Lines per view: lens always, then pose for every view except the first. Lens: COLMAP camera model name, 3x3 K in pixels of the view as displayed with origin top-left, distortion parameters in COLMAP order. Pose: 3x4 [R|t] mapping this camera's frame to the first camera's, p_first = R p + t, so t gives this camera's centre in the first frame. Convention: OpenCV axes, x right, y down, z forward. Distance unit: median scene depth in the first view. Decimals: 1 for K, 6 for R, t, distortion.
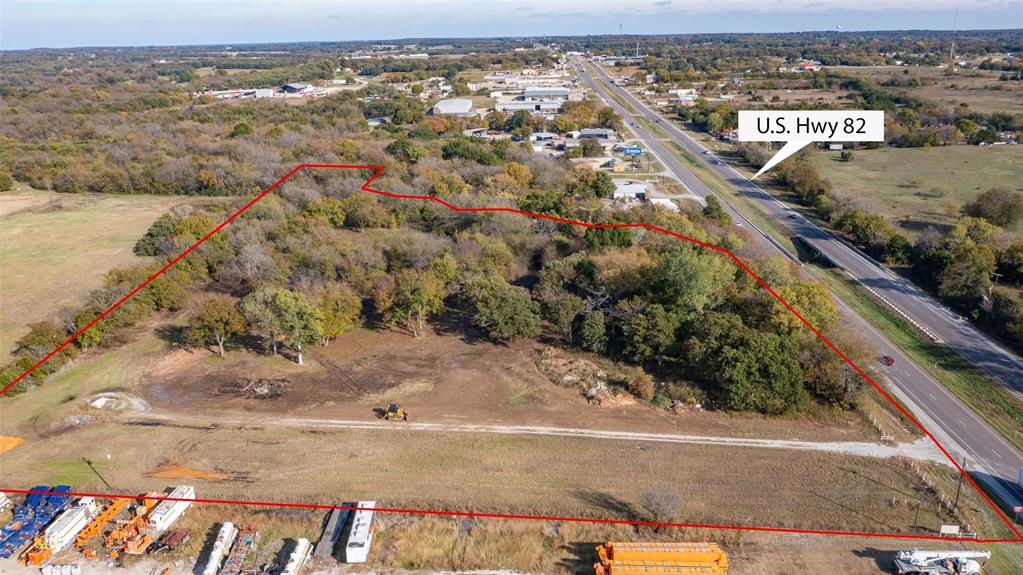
lens RADIAL K [[806.9, 0, 511.0], [0, 806.9, 284.0], [0, 0, 1]] dist [-0.024744, 0.006321]
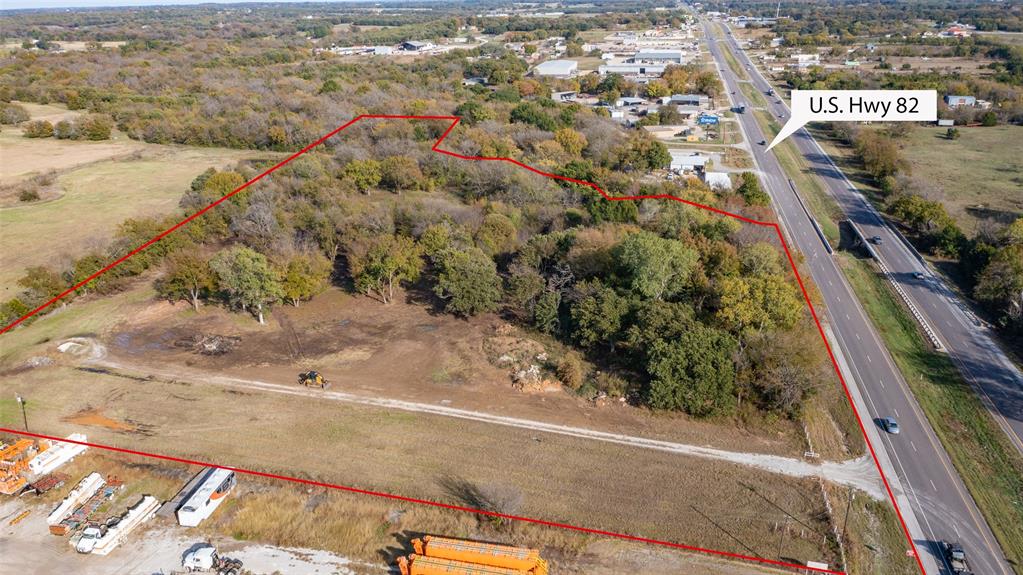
lens RADIAL K [[806.9, 0, 511.0], [0, 806.9, 284.0], [0, 0, 1]] dist [-0.024744, 0.006321]
pose [[0.983794, 0.064515, -0.167293, 0.141129], [-0.056513, 0.997038, 0.052168, -0.013984], [0.170164, -0.041868, 0.984526, 0.031642]]
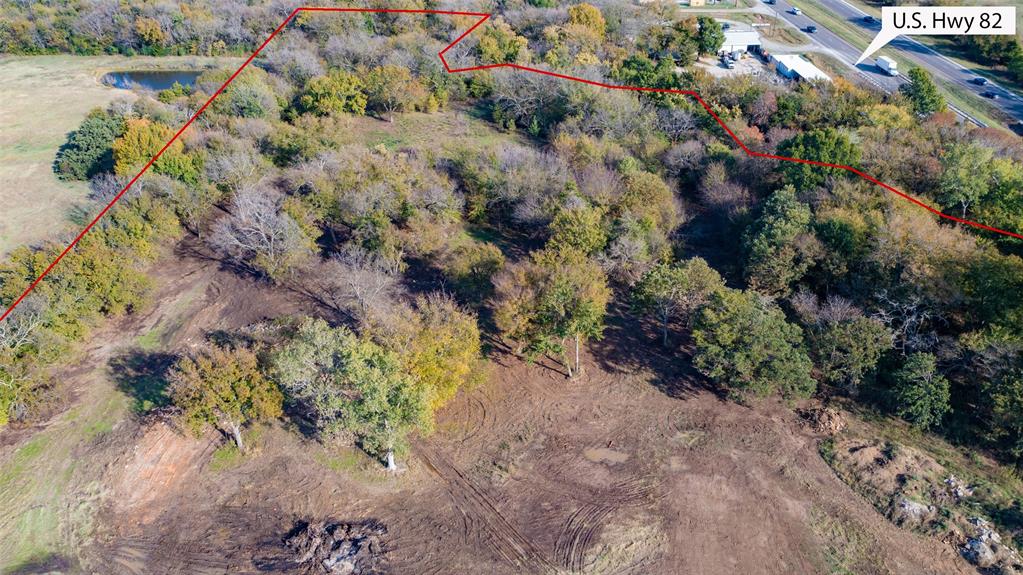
lens RADIAL K [[806.9, 0, 511.0], [0, 806.9, 284.0], [0, 0, 1]] dist [-0.024744, 0.006321]
pose [[0.998297, -0.031359, 0.049197, -0.131697], [0.019215, 0.972939, 0.230263, -0.094297], [-0.055087, -0.228925, 0.971884, 0.320079]]
